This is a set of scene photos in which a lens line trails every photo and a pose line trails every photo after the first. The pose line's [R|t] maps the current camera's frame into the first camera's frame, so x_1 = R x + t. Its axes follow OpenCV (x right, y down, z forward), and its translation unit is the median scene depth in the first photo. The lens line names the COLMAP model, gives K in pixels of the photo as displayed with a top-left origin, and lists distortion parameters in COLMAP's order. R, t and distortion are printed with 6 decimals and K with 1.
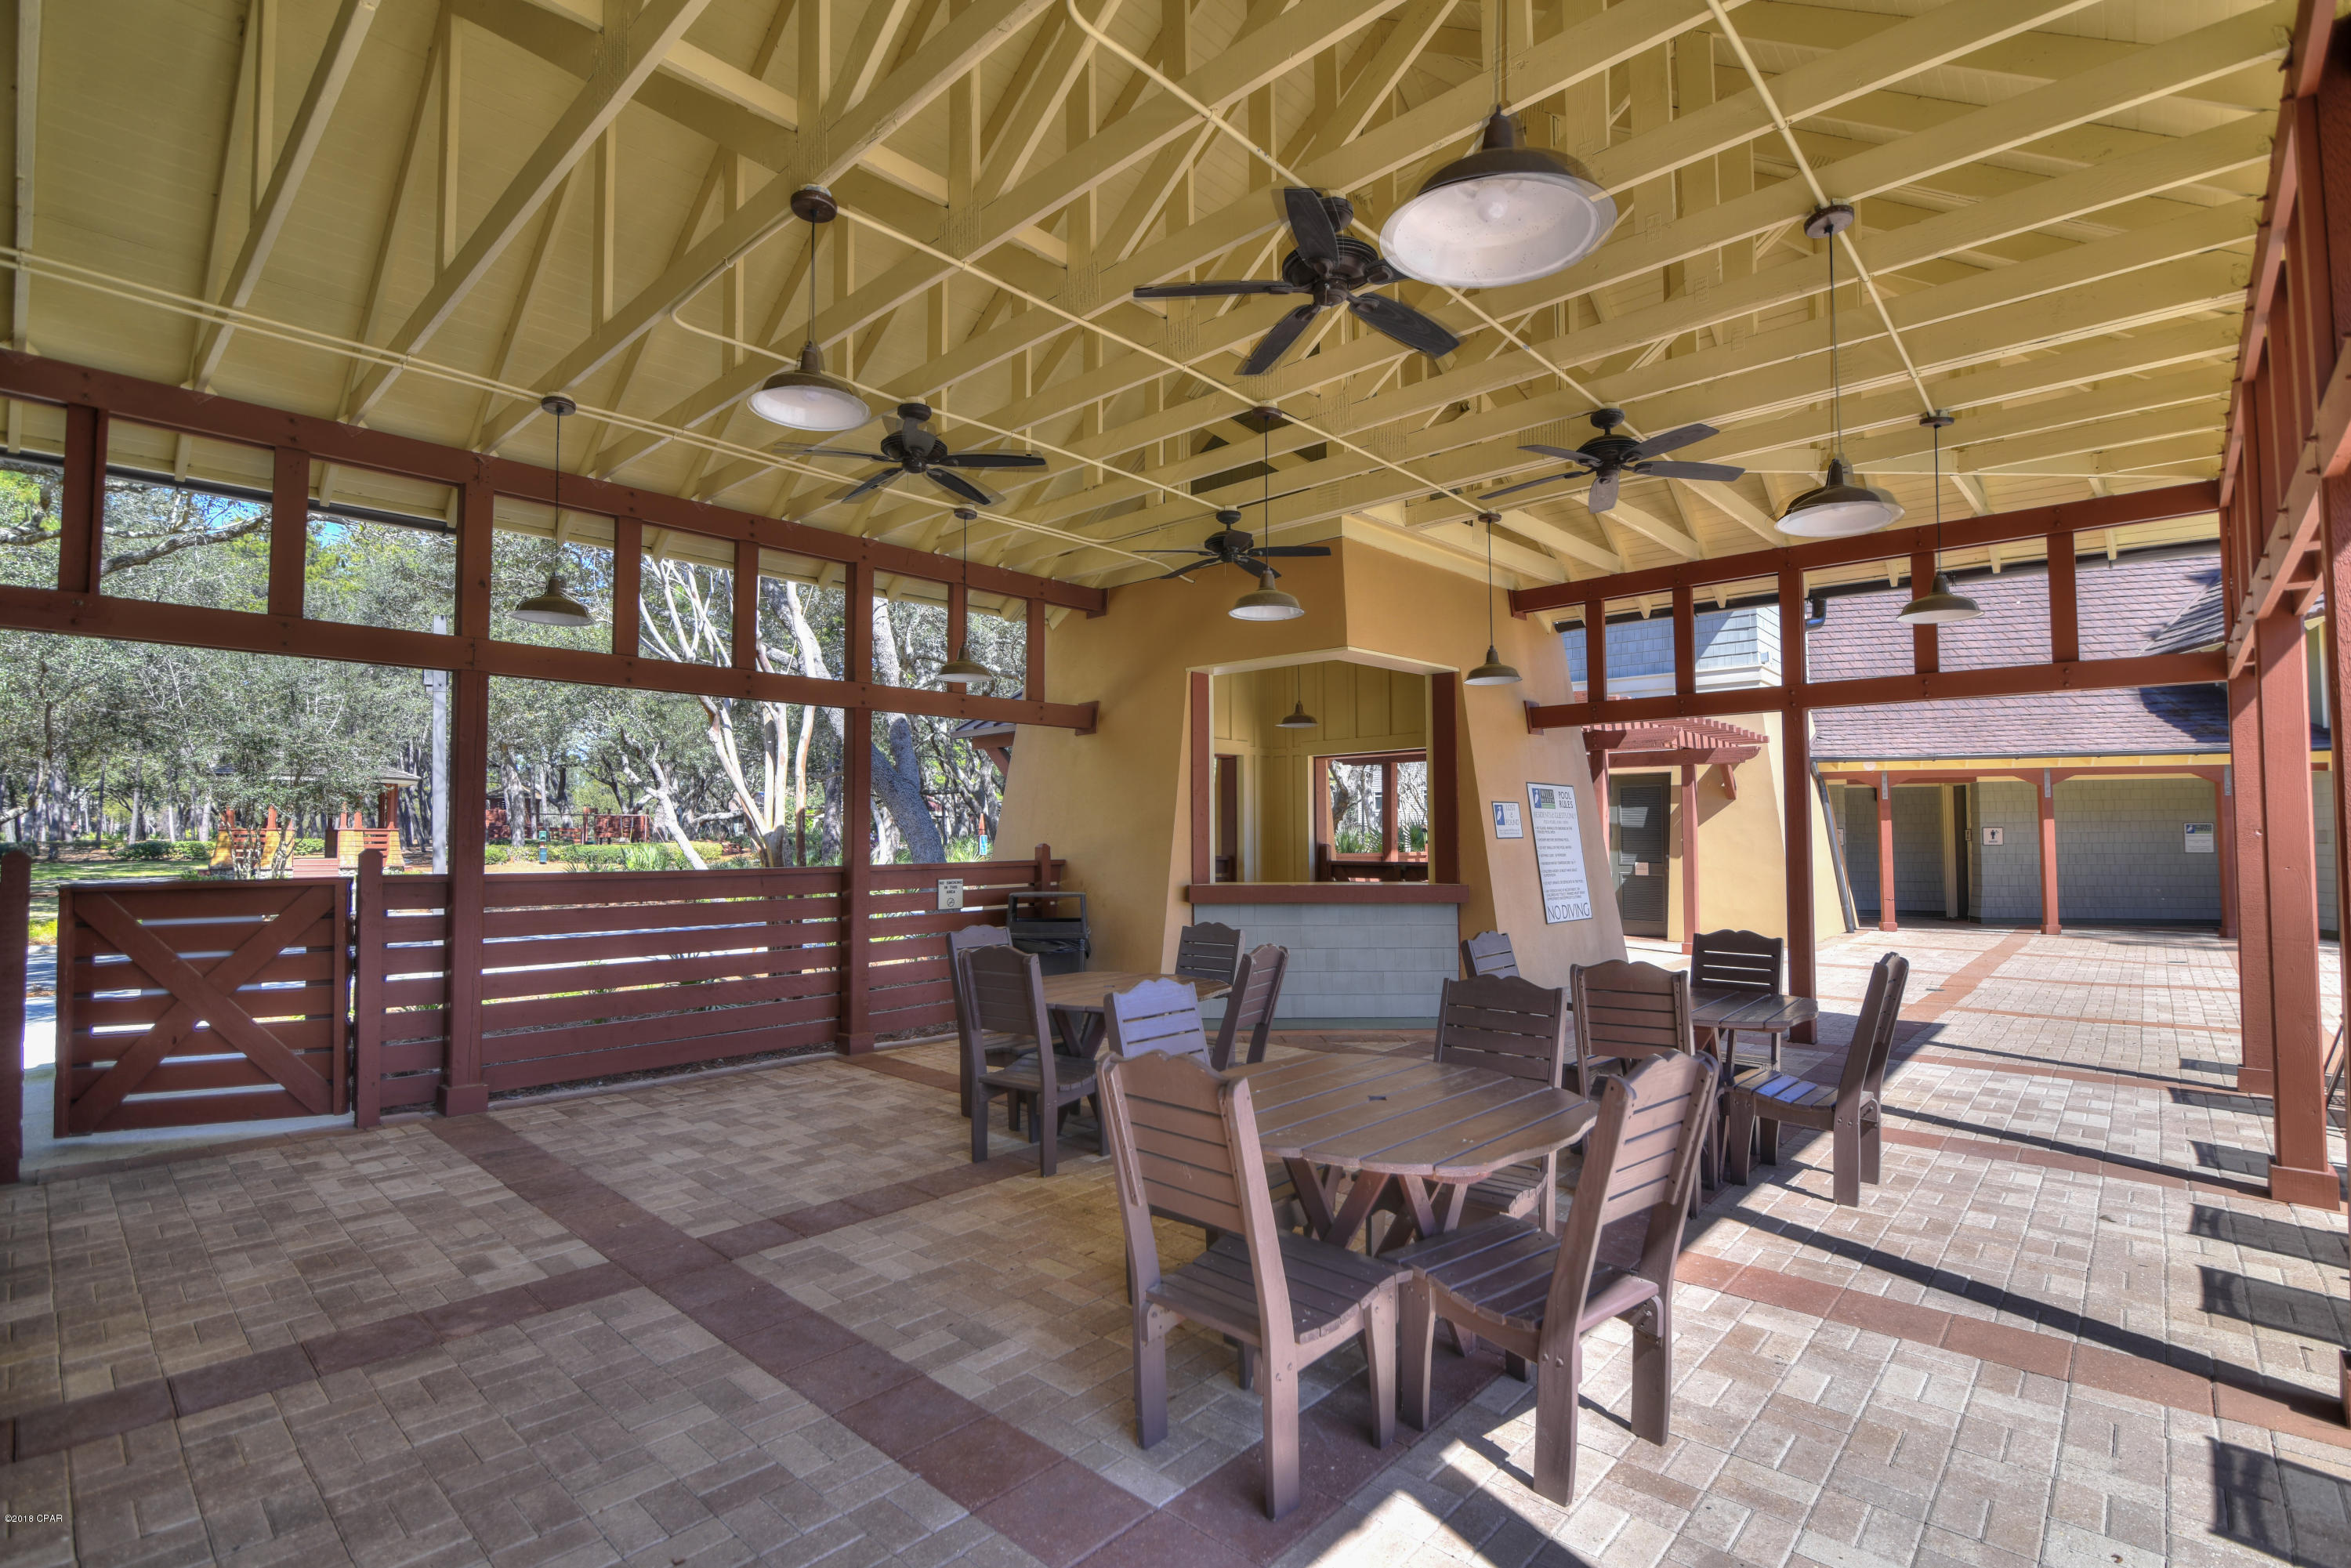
lens RADIAL K [[1073.2, 0, 1175.5], [0, 1073.2, 784.0], [0, 0, 1]] dist [0.000430, -0.000013]
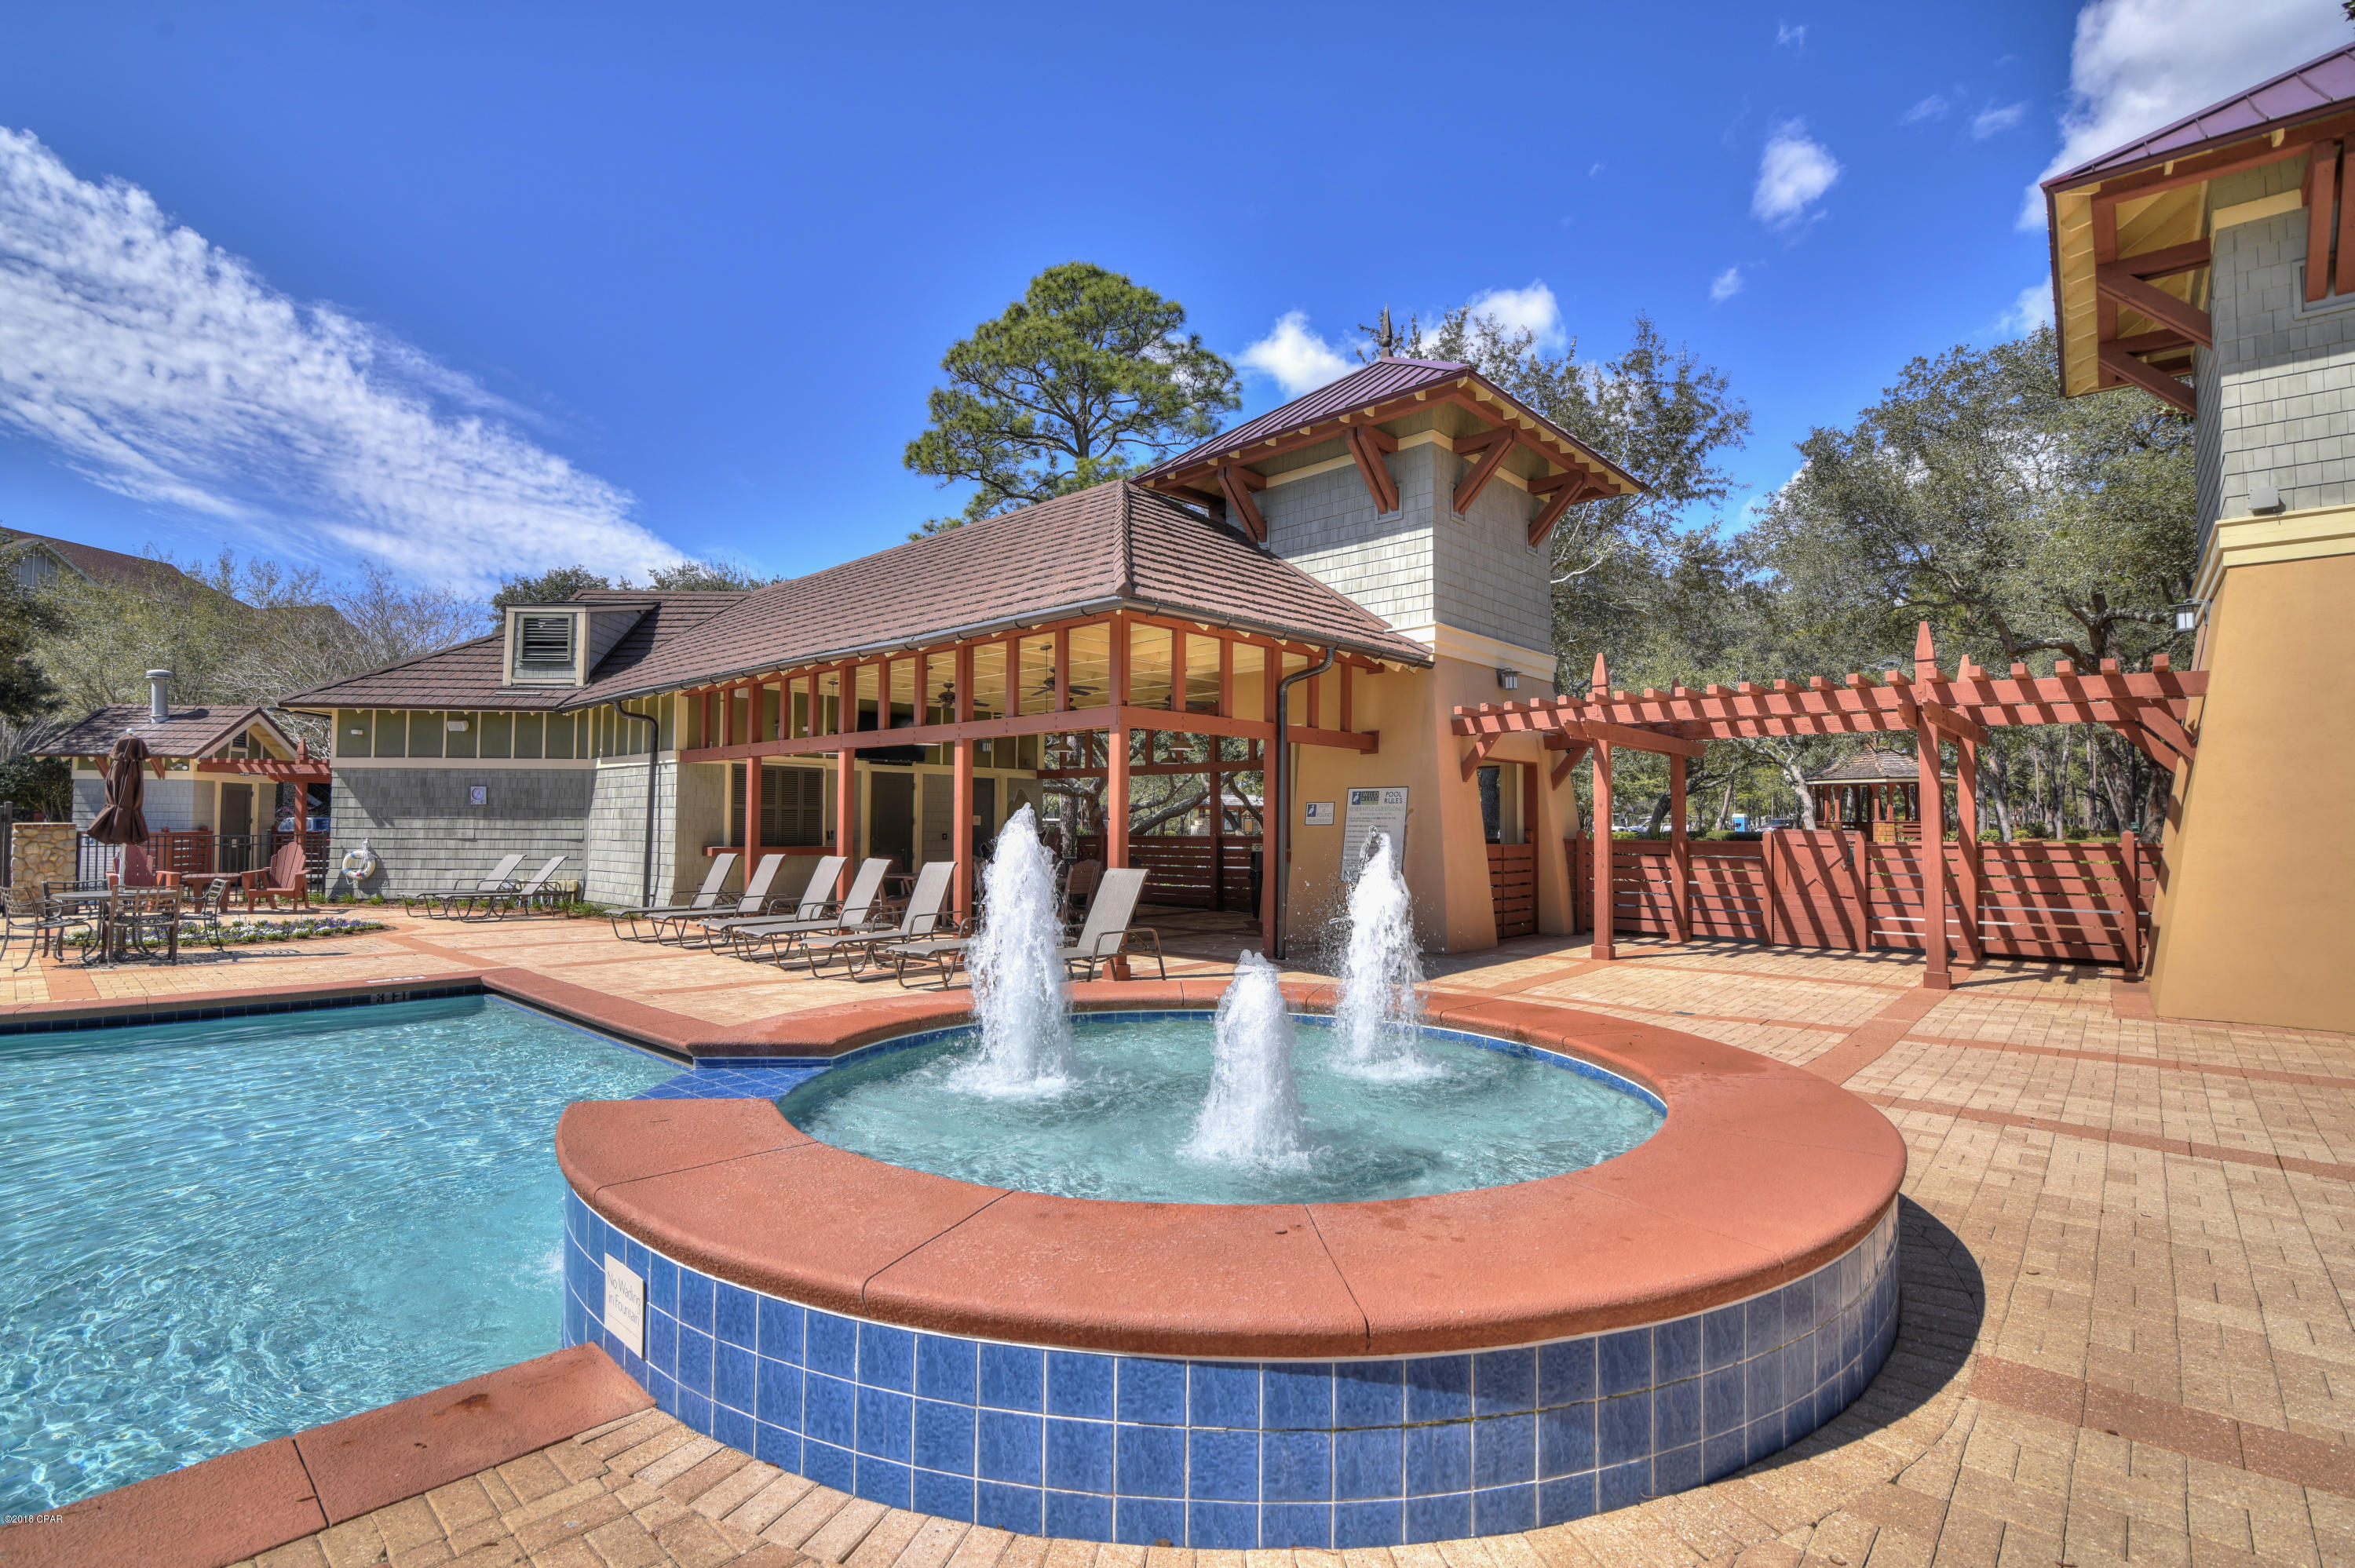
lens RADIAL K [[1074.9, 0, 1177.5], [0, 1074.9, 784.0], [0, 0, 1]] dist [0.000430, -0.000013]
pose [[0.004066, -0.035838, -0.999349, 3.980431], [0.053462, 0.997936, -0.035570, 0.075390], [0.998562, -0.053283, 0.005974, 1.635619]]
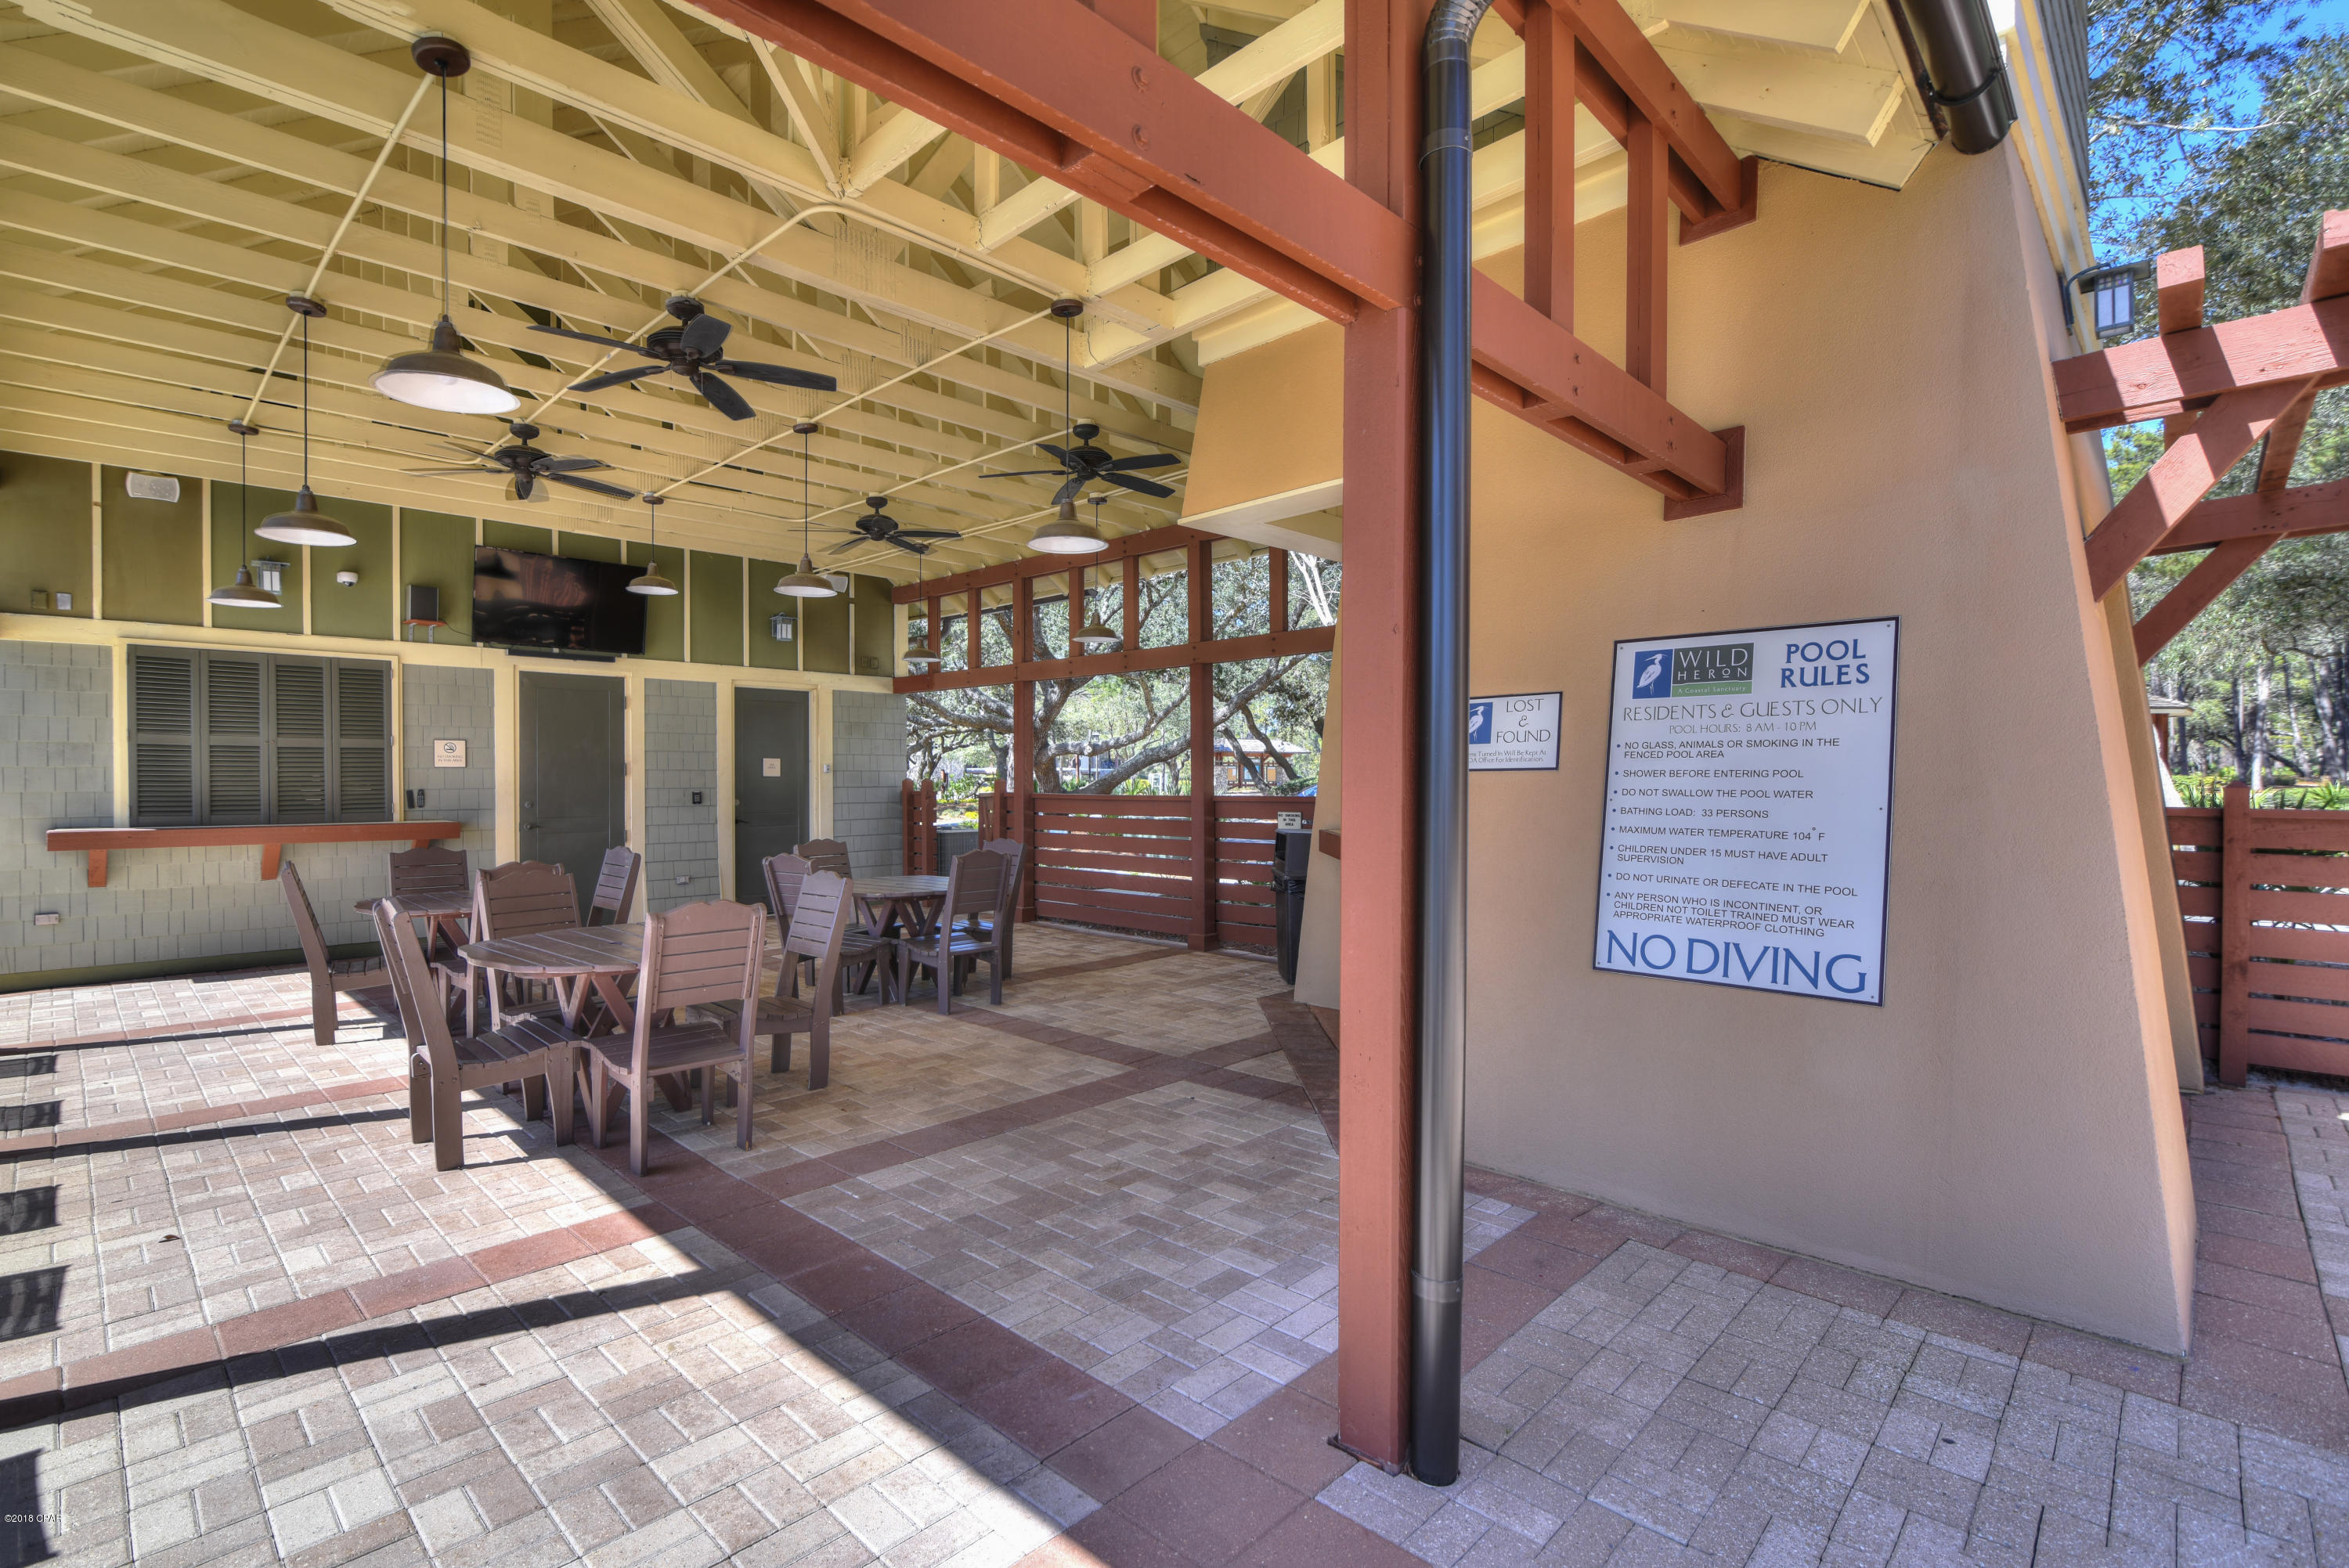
lens RADIAL K [[1072.2, 0, 1174.5], [0, 1072.2, 784.0], [0, 0, 1]] dist [0.000430, -0.000013]
pose [[-0.021847, 0.009710, -0.999714, 1.667376], [0.056542, 0.998364, 0.008461, 0.092618], [0.998161, -0.056341, -0.022361, 1.803478]]
